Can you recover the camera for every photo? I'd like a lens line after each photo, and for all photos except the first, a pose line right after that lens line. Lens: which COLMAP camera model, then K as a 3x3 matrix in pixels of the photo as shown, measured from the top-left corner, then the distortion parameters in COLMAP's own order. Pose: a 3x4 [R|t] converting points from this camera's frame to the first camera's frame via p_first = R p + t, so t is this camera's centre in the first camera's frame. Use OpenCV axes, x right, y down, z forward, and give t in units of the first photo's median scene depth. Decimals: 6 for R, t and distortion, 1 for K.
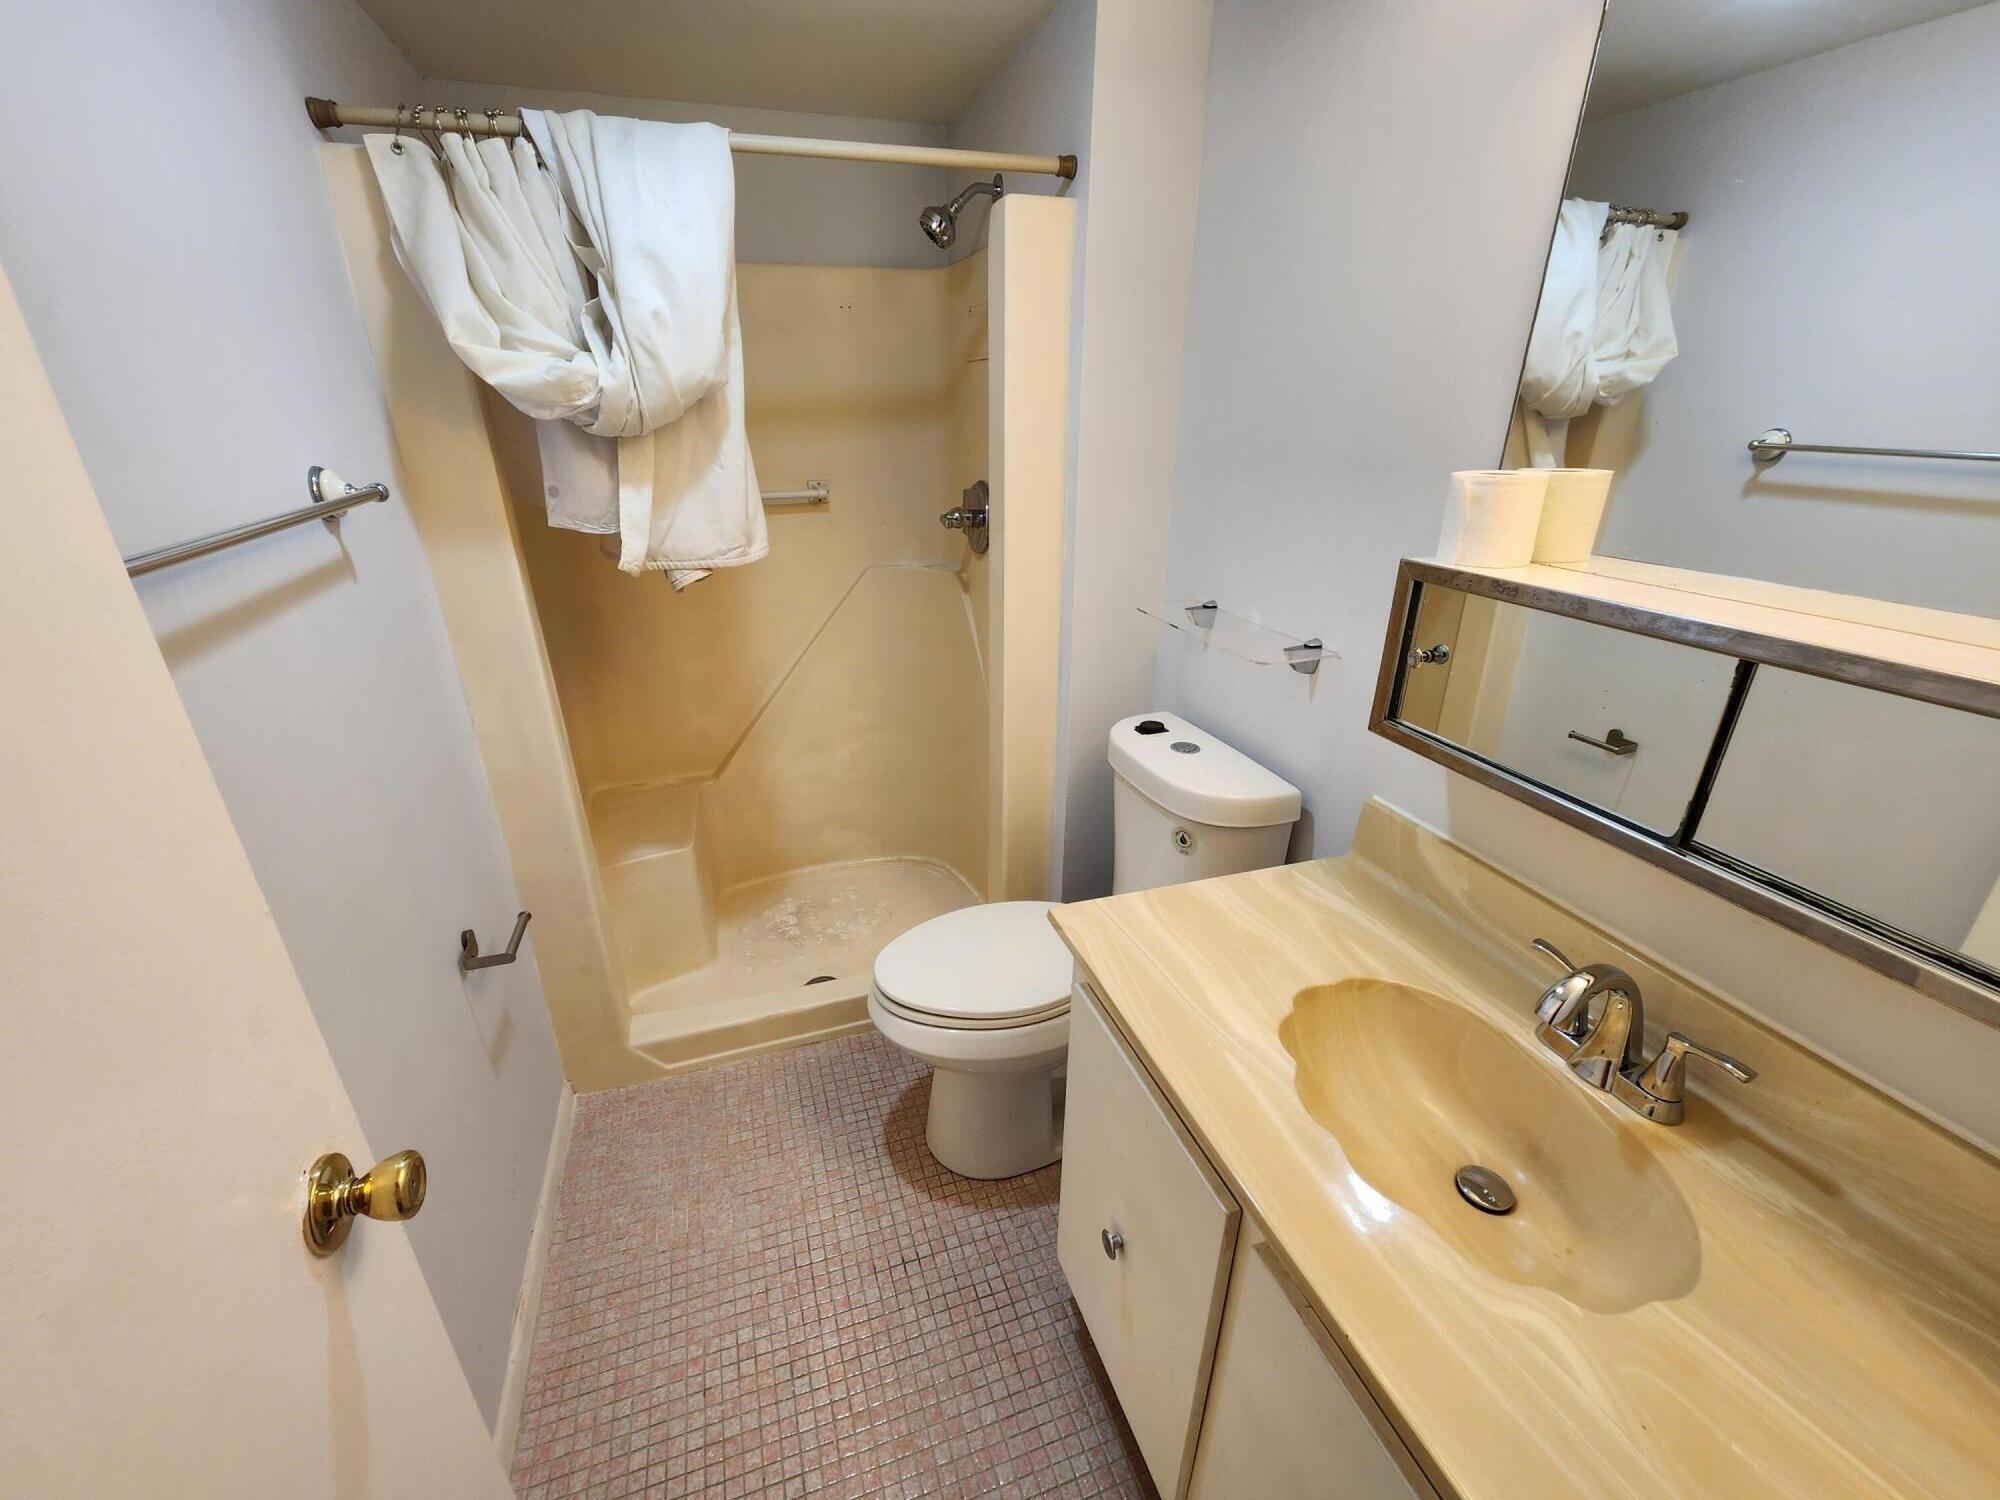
lens RADIAL K [[817.6, 0, 988.4], [0, 817.6, 761.3], [0, 0, 1]] dist [0.001707, -0.000697]
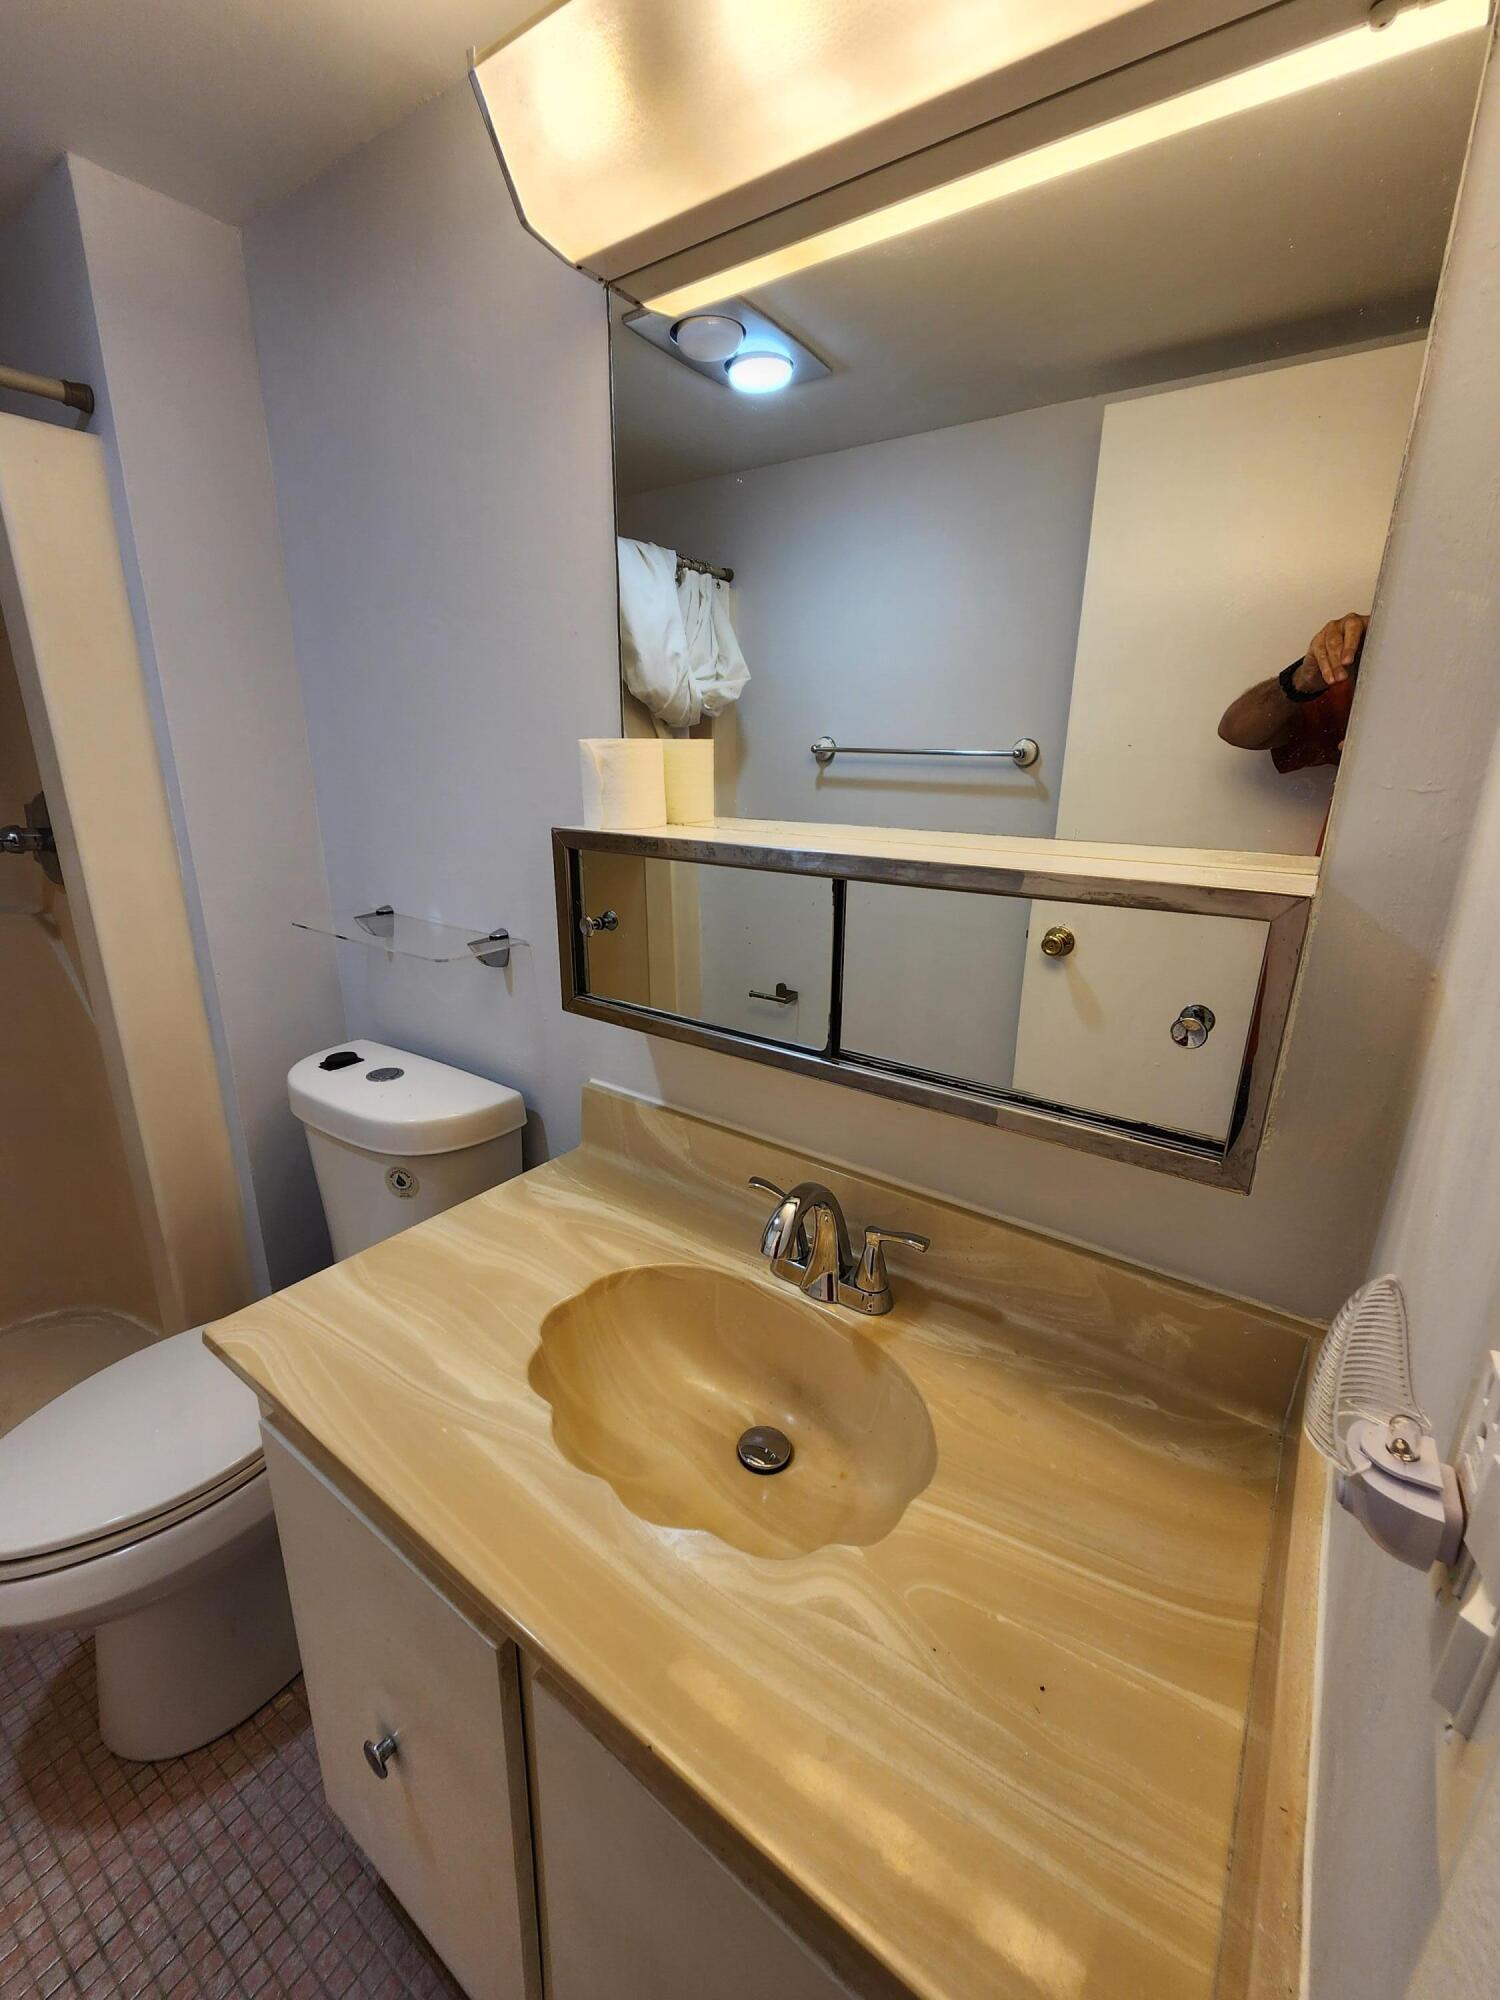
lens RADIAL K [[817.6, 0, 748.3], [0, 817.6, 994.8], [0, 0, 1]] dist [0.001707, -0.000697]
pose [[0.807702, -0.159495, 0.567608, 0.100270], [0.222248, 0.974061, -0.042552, 0.030235], [-0.546098, 0.160519, 0.822198, 0.102699]]
